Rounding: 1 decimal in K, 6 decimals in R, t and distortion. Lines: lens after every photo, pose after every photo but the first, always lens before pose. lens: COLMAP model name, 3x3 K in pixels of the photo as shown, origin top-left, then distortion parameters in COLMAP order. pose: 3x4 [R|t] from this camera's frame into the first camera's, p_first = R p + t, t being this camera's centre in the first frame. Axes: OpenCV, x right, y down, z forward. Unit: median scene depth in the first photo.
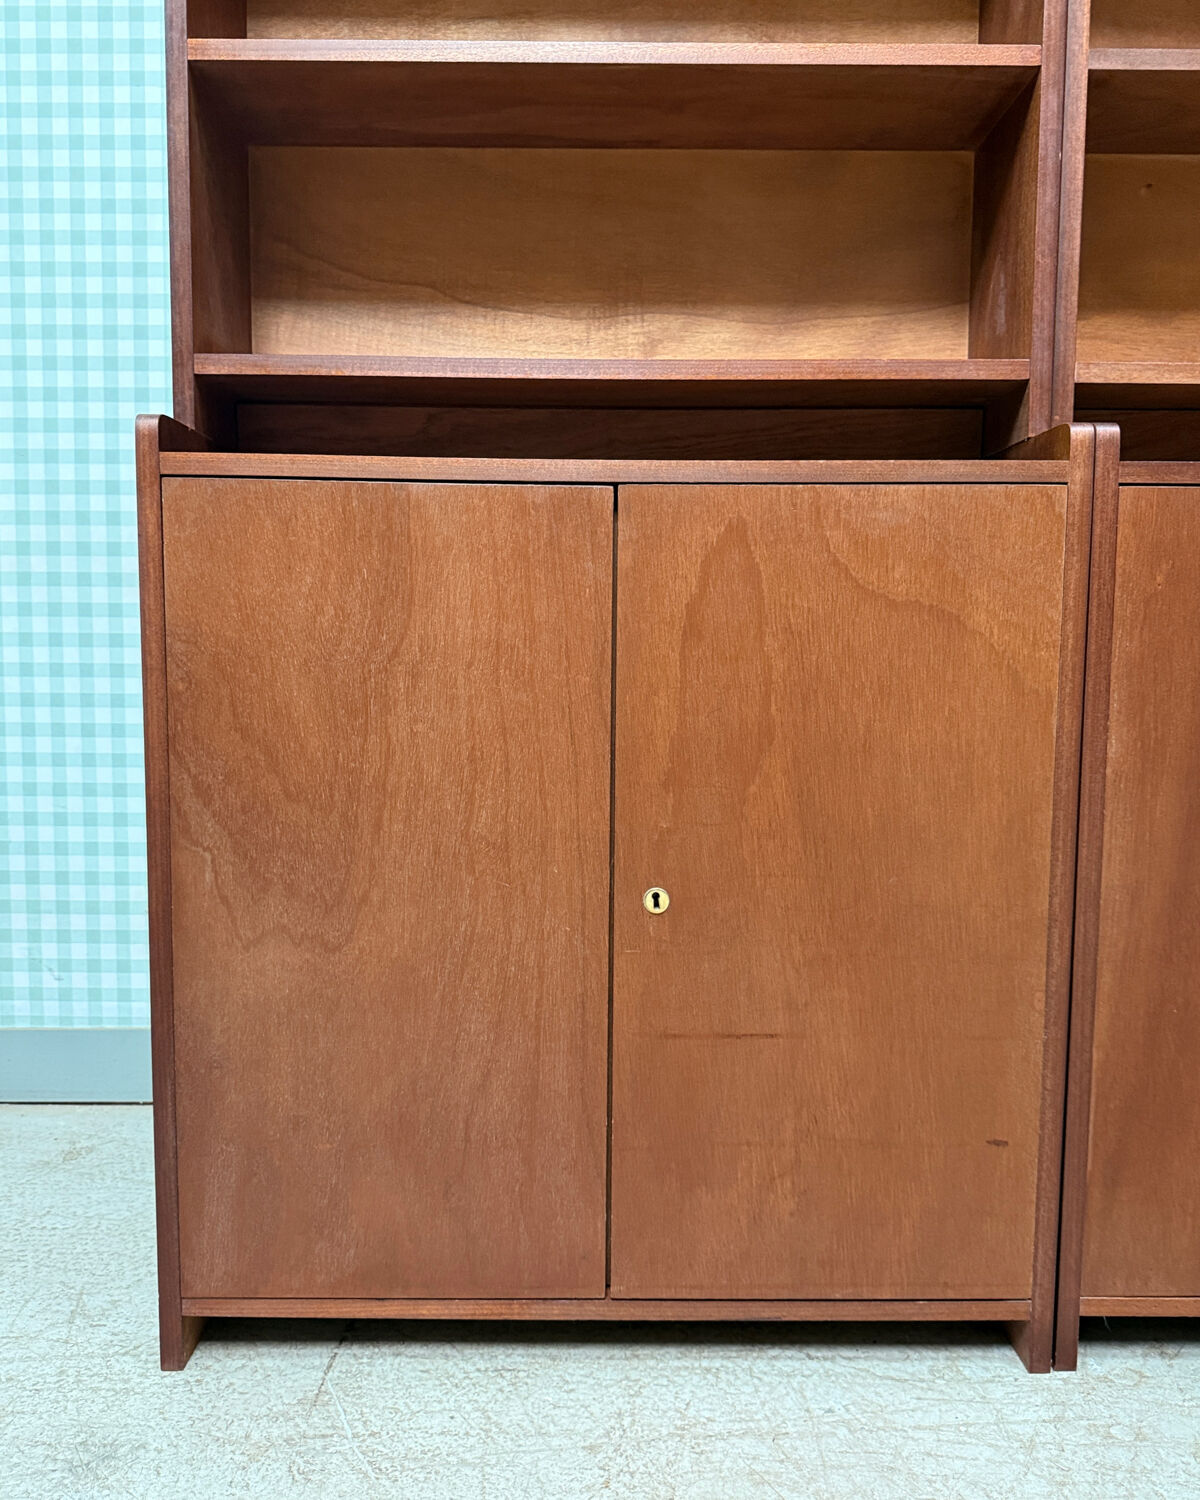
lens RADIAL K [[1241.5, 0, 586.1], [0, 1241.5, 758.2], [0, 0, 1]] dist [0.035733, -0.078293]
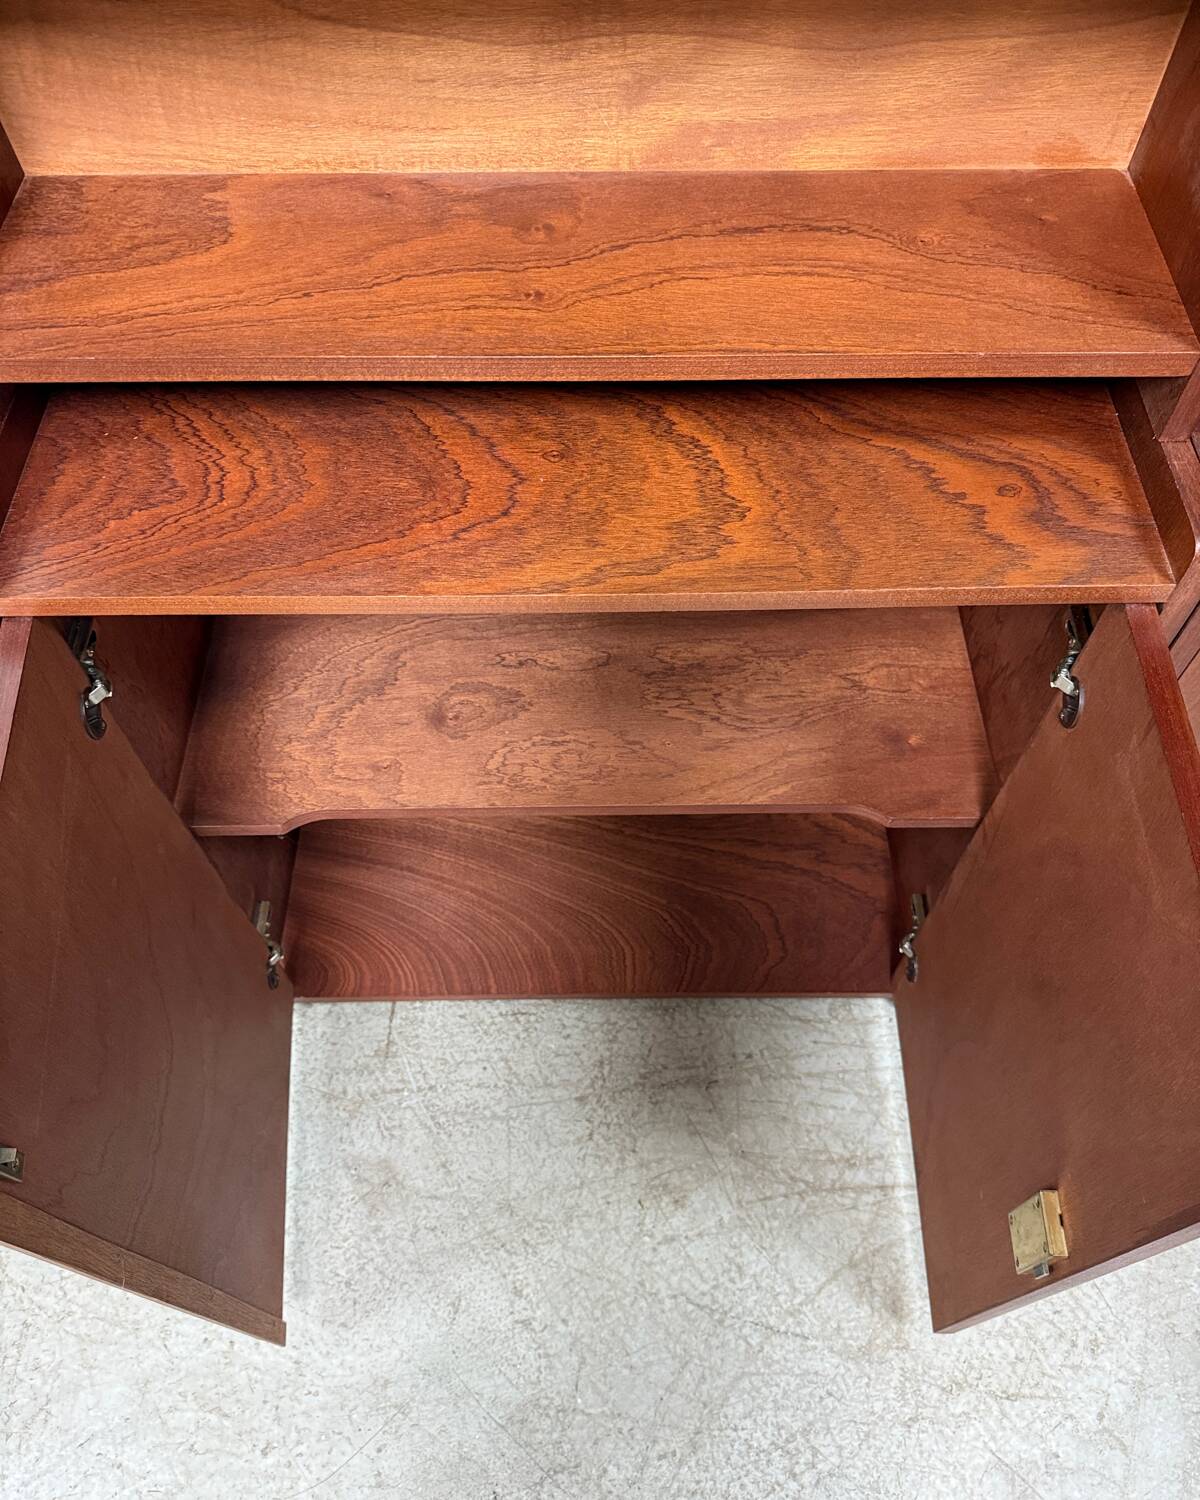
lens RADIAL K [[1125.9, 0, 601.6], [0, 1125.9, 764.0], [0, 0, 1]] dist [0.017985, -0.025464]
pose [[0.999870, -0.009616, -0.012972, 0.046137], [0.016147, 0.600497, 0.799464, -0.699698], [0.000102, -0.799569, 0.600574, 0.490997]]
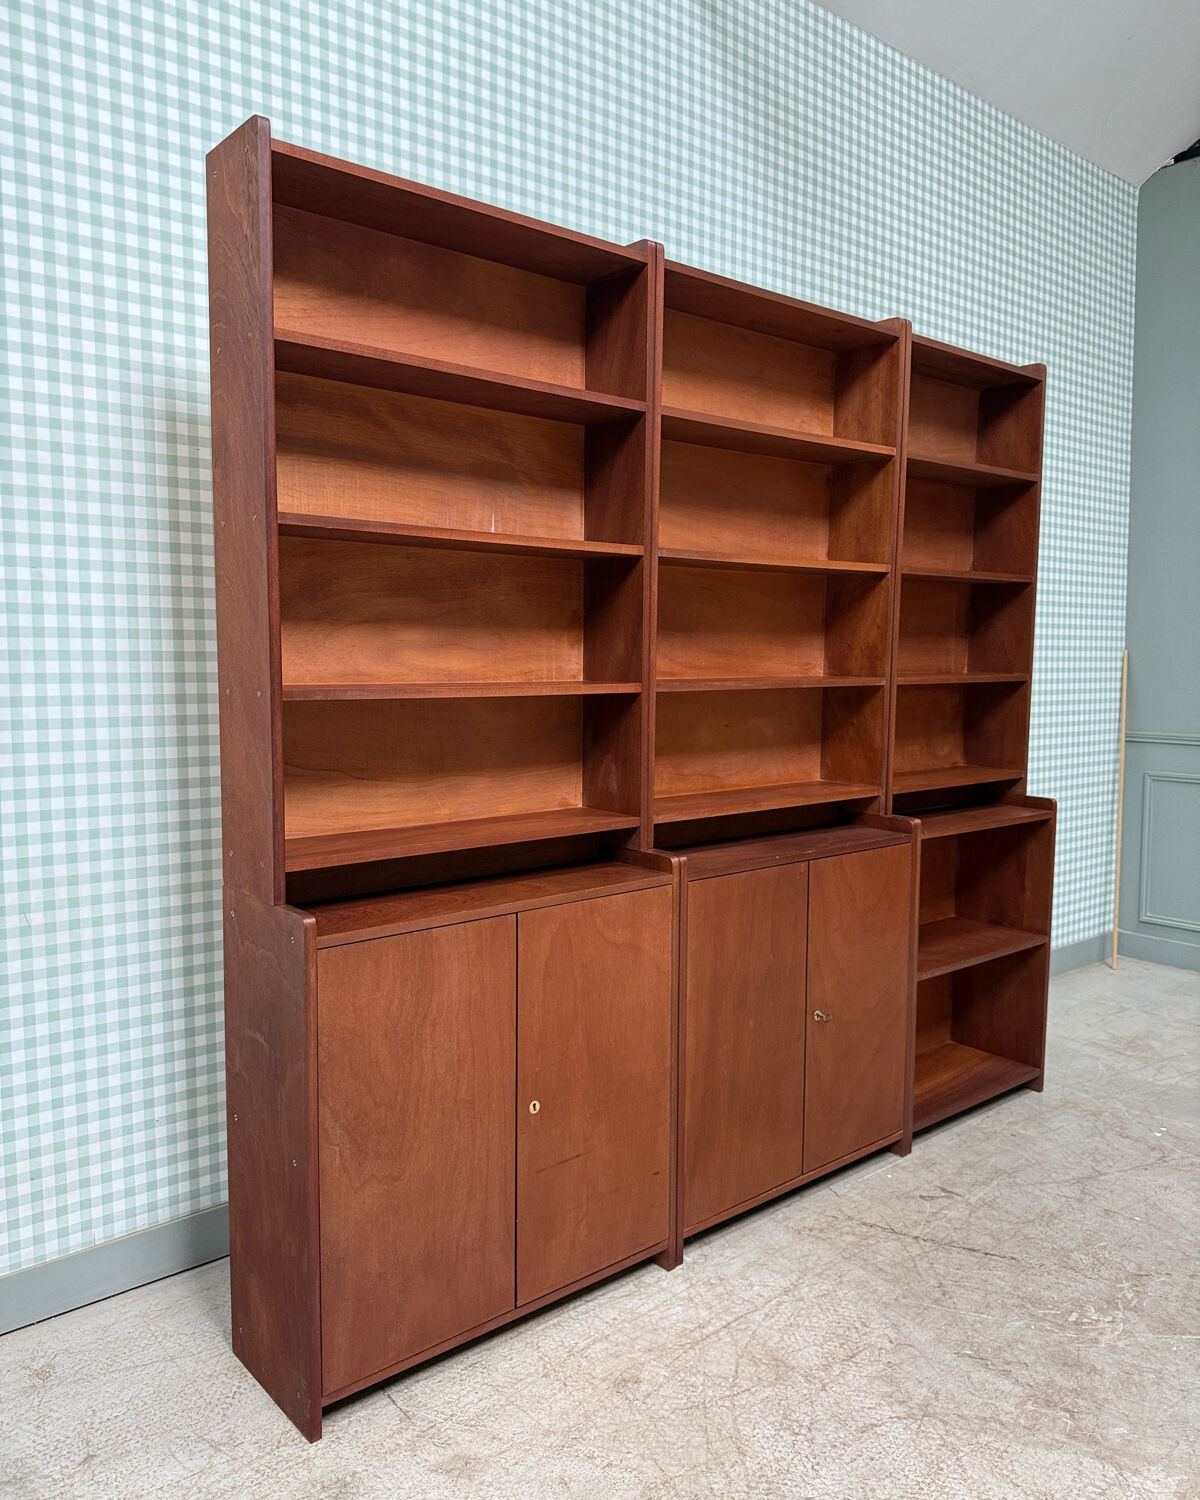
lens RADIAL K [[1125.9, 0, 601.6], [0, 1125.9, 734.0], [0, 0, 1]] dist [0.017985, -0.025464]
pose [[0.761115, -0.048738, 0.646784, -1.033943], [0.048286, 0.998663, 0.018432, -0.530172], [-0.646818, 0.017202, 0.762451, -0.501606]]
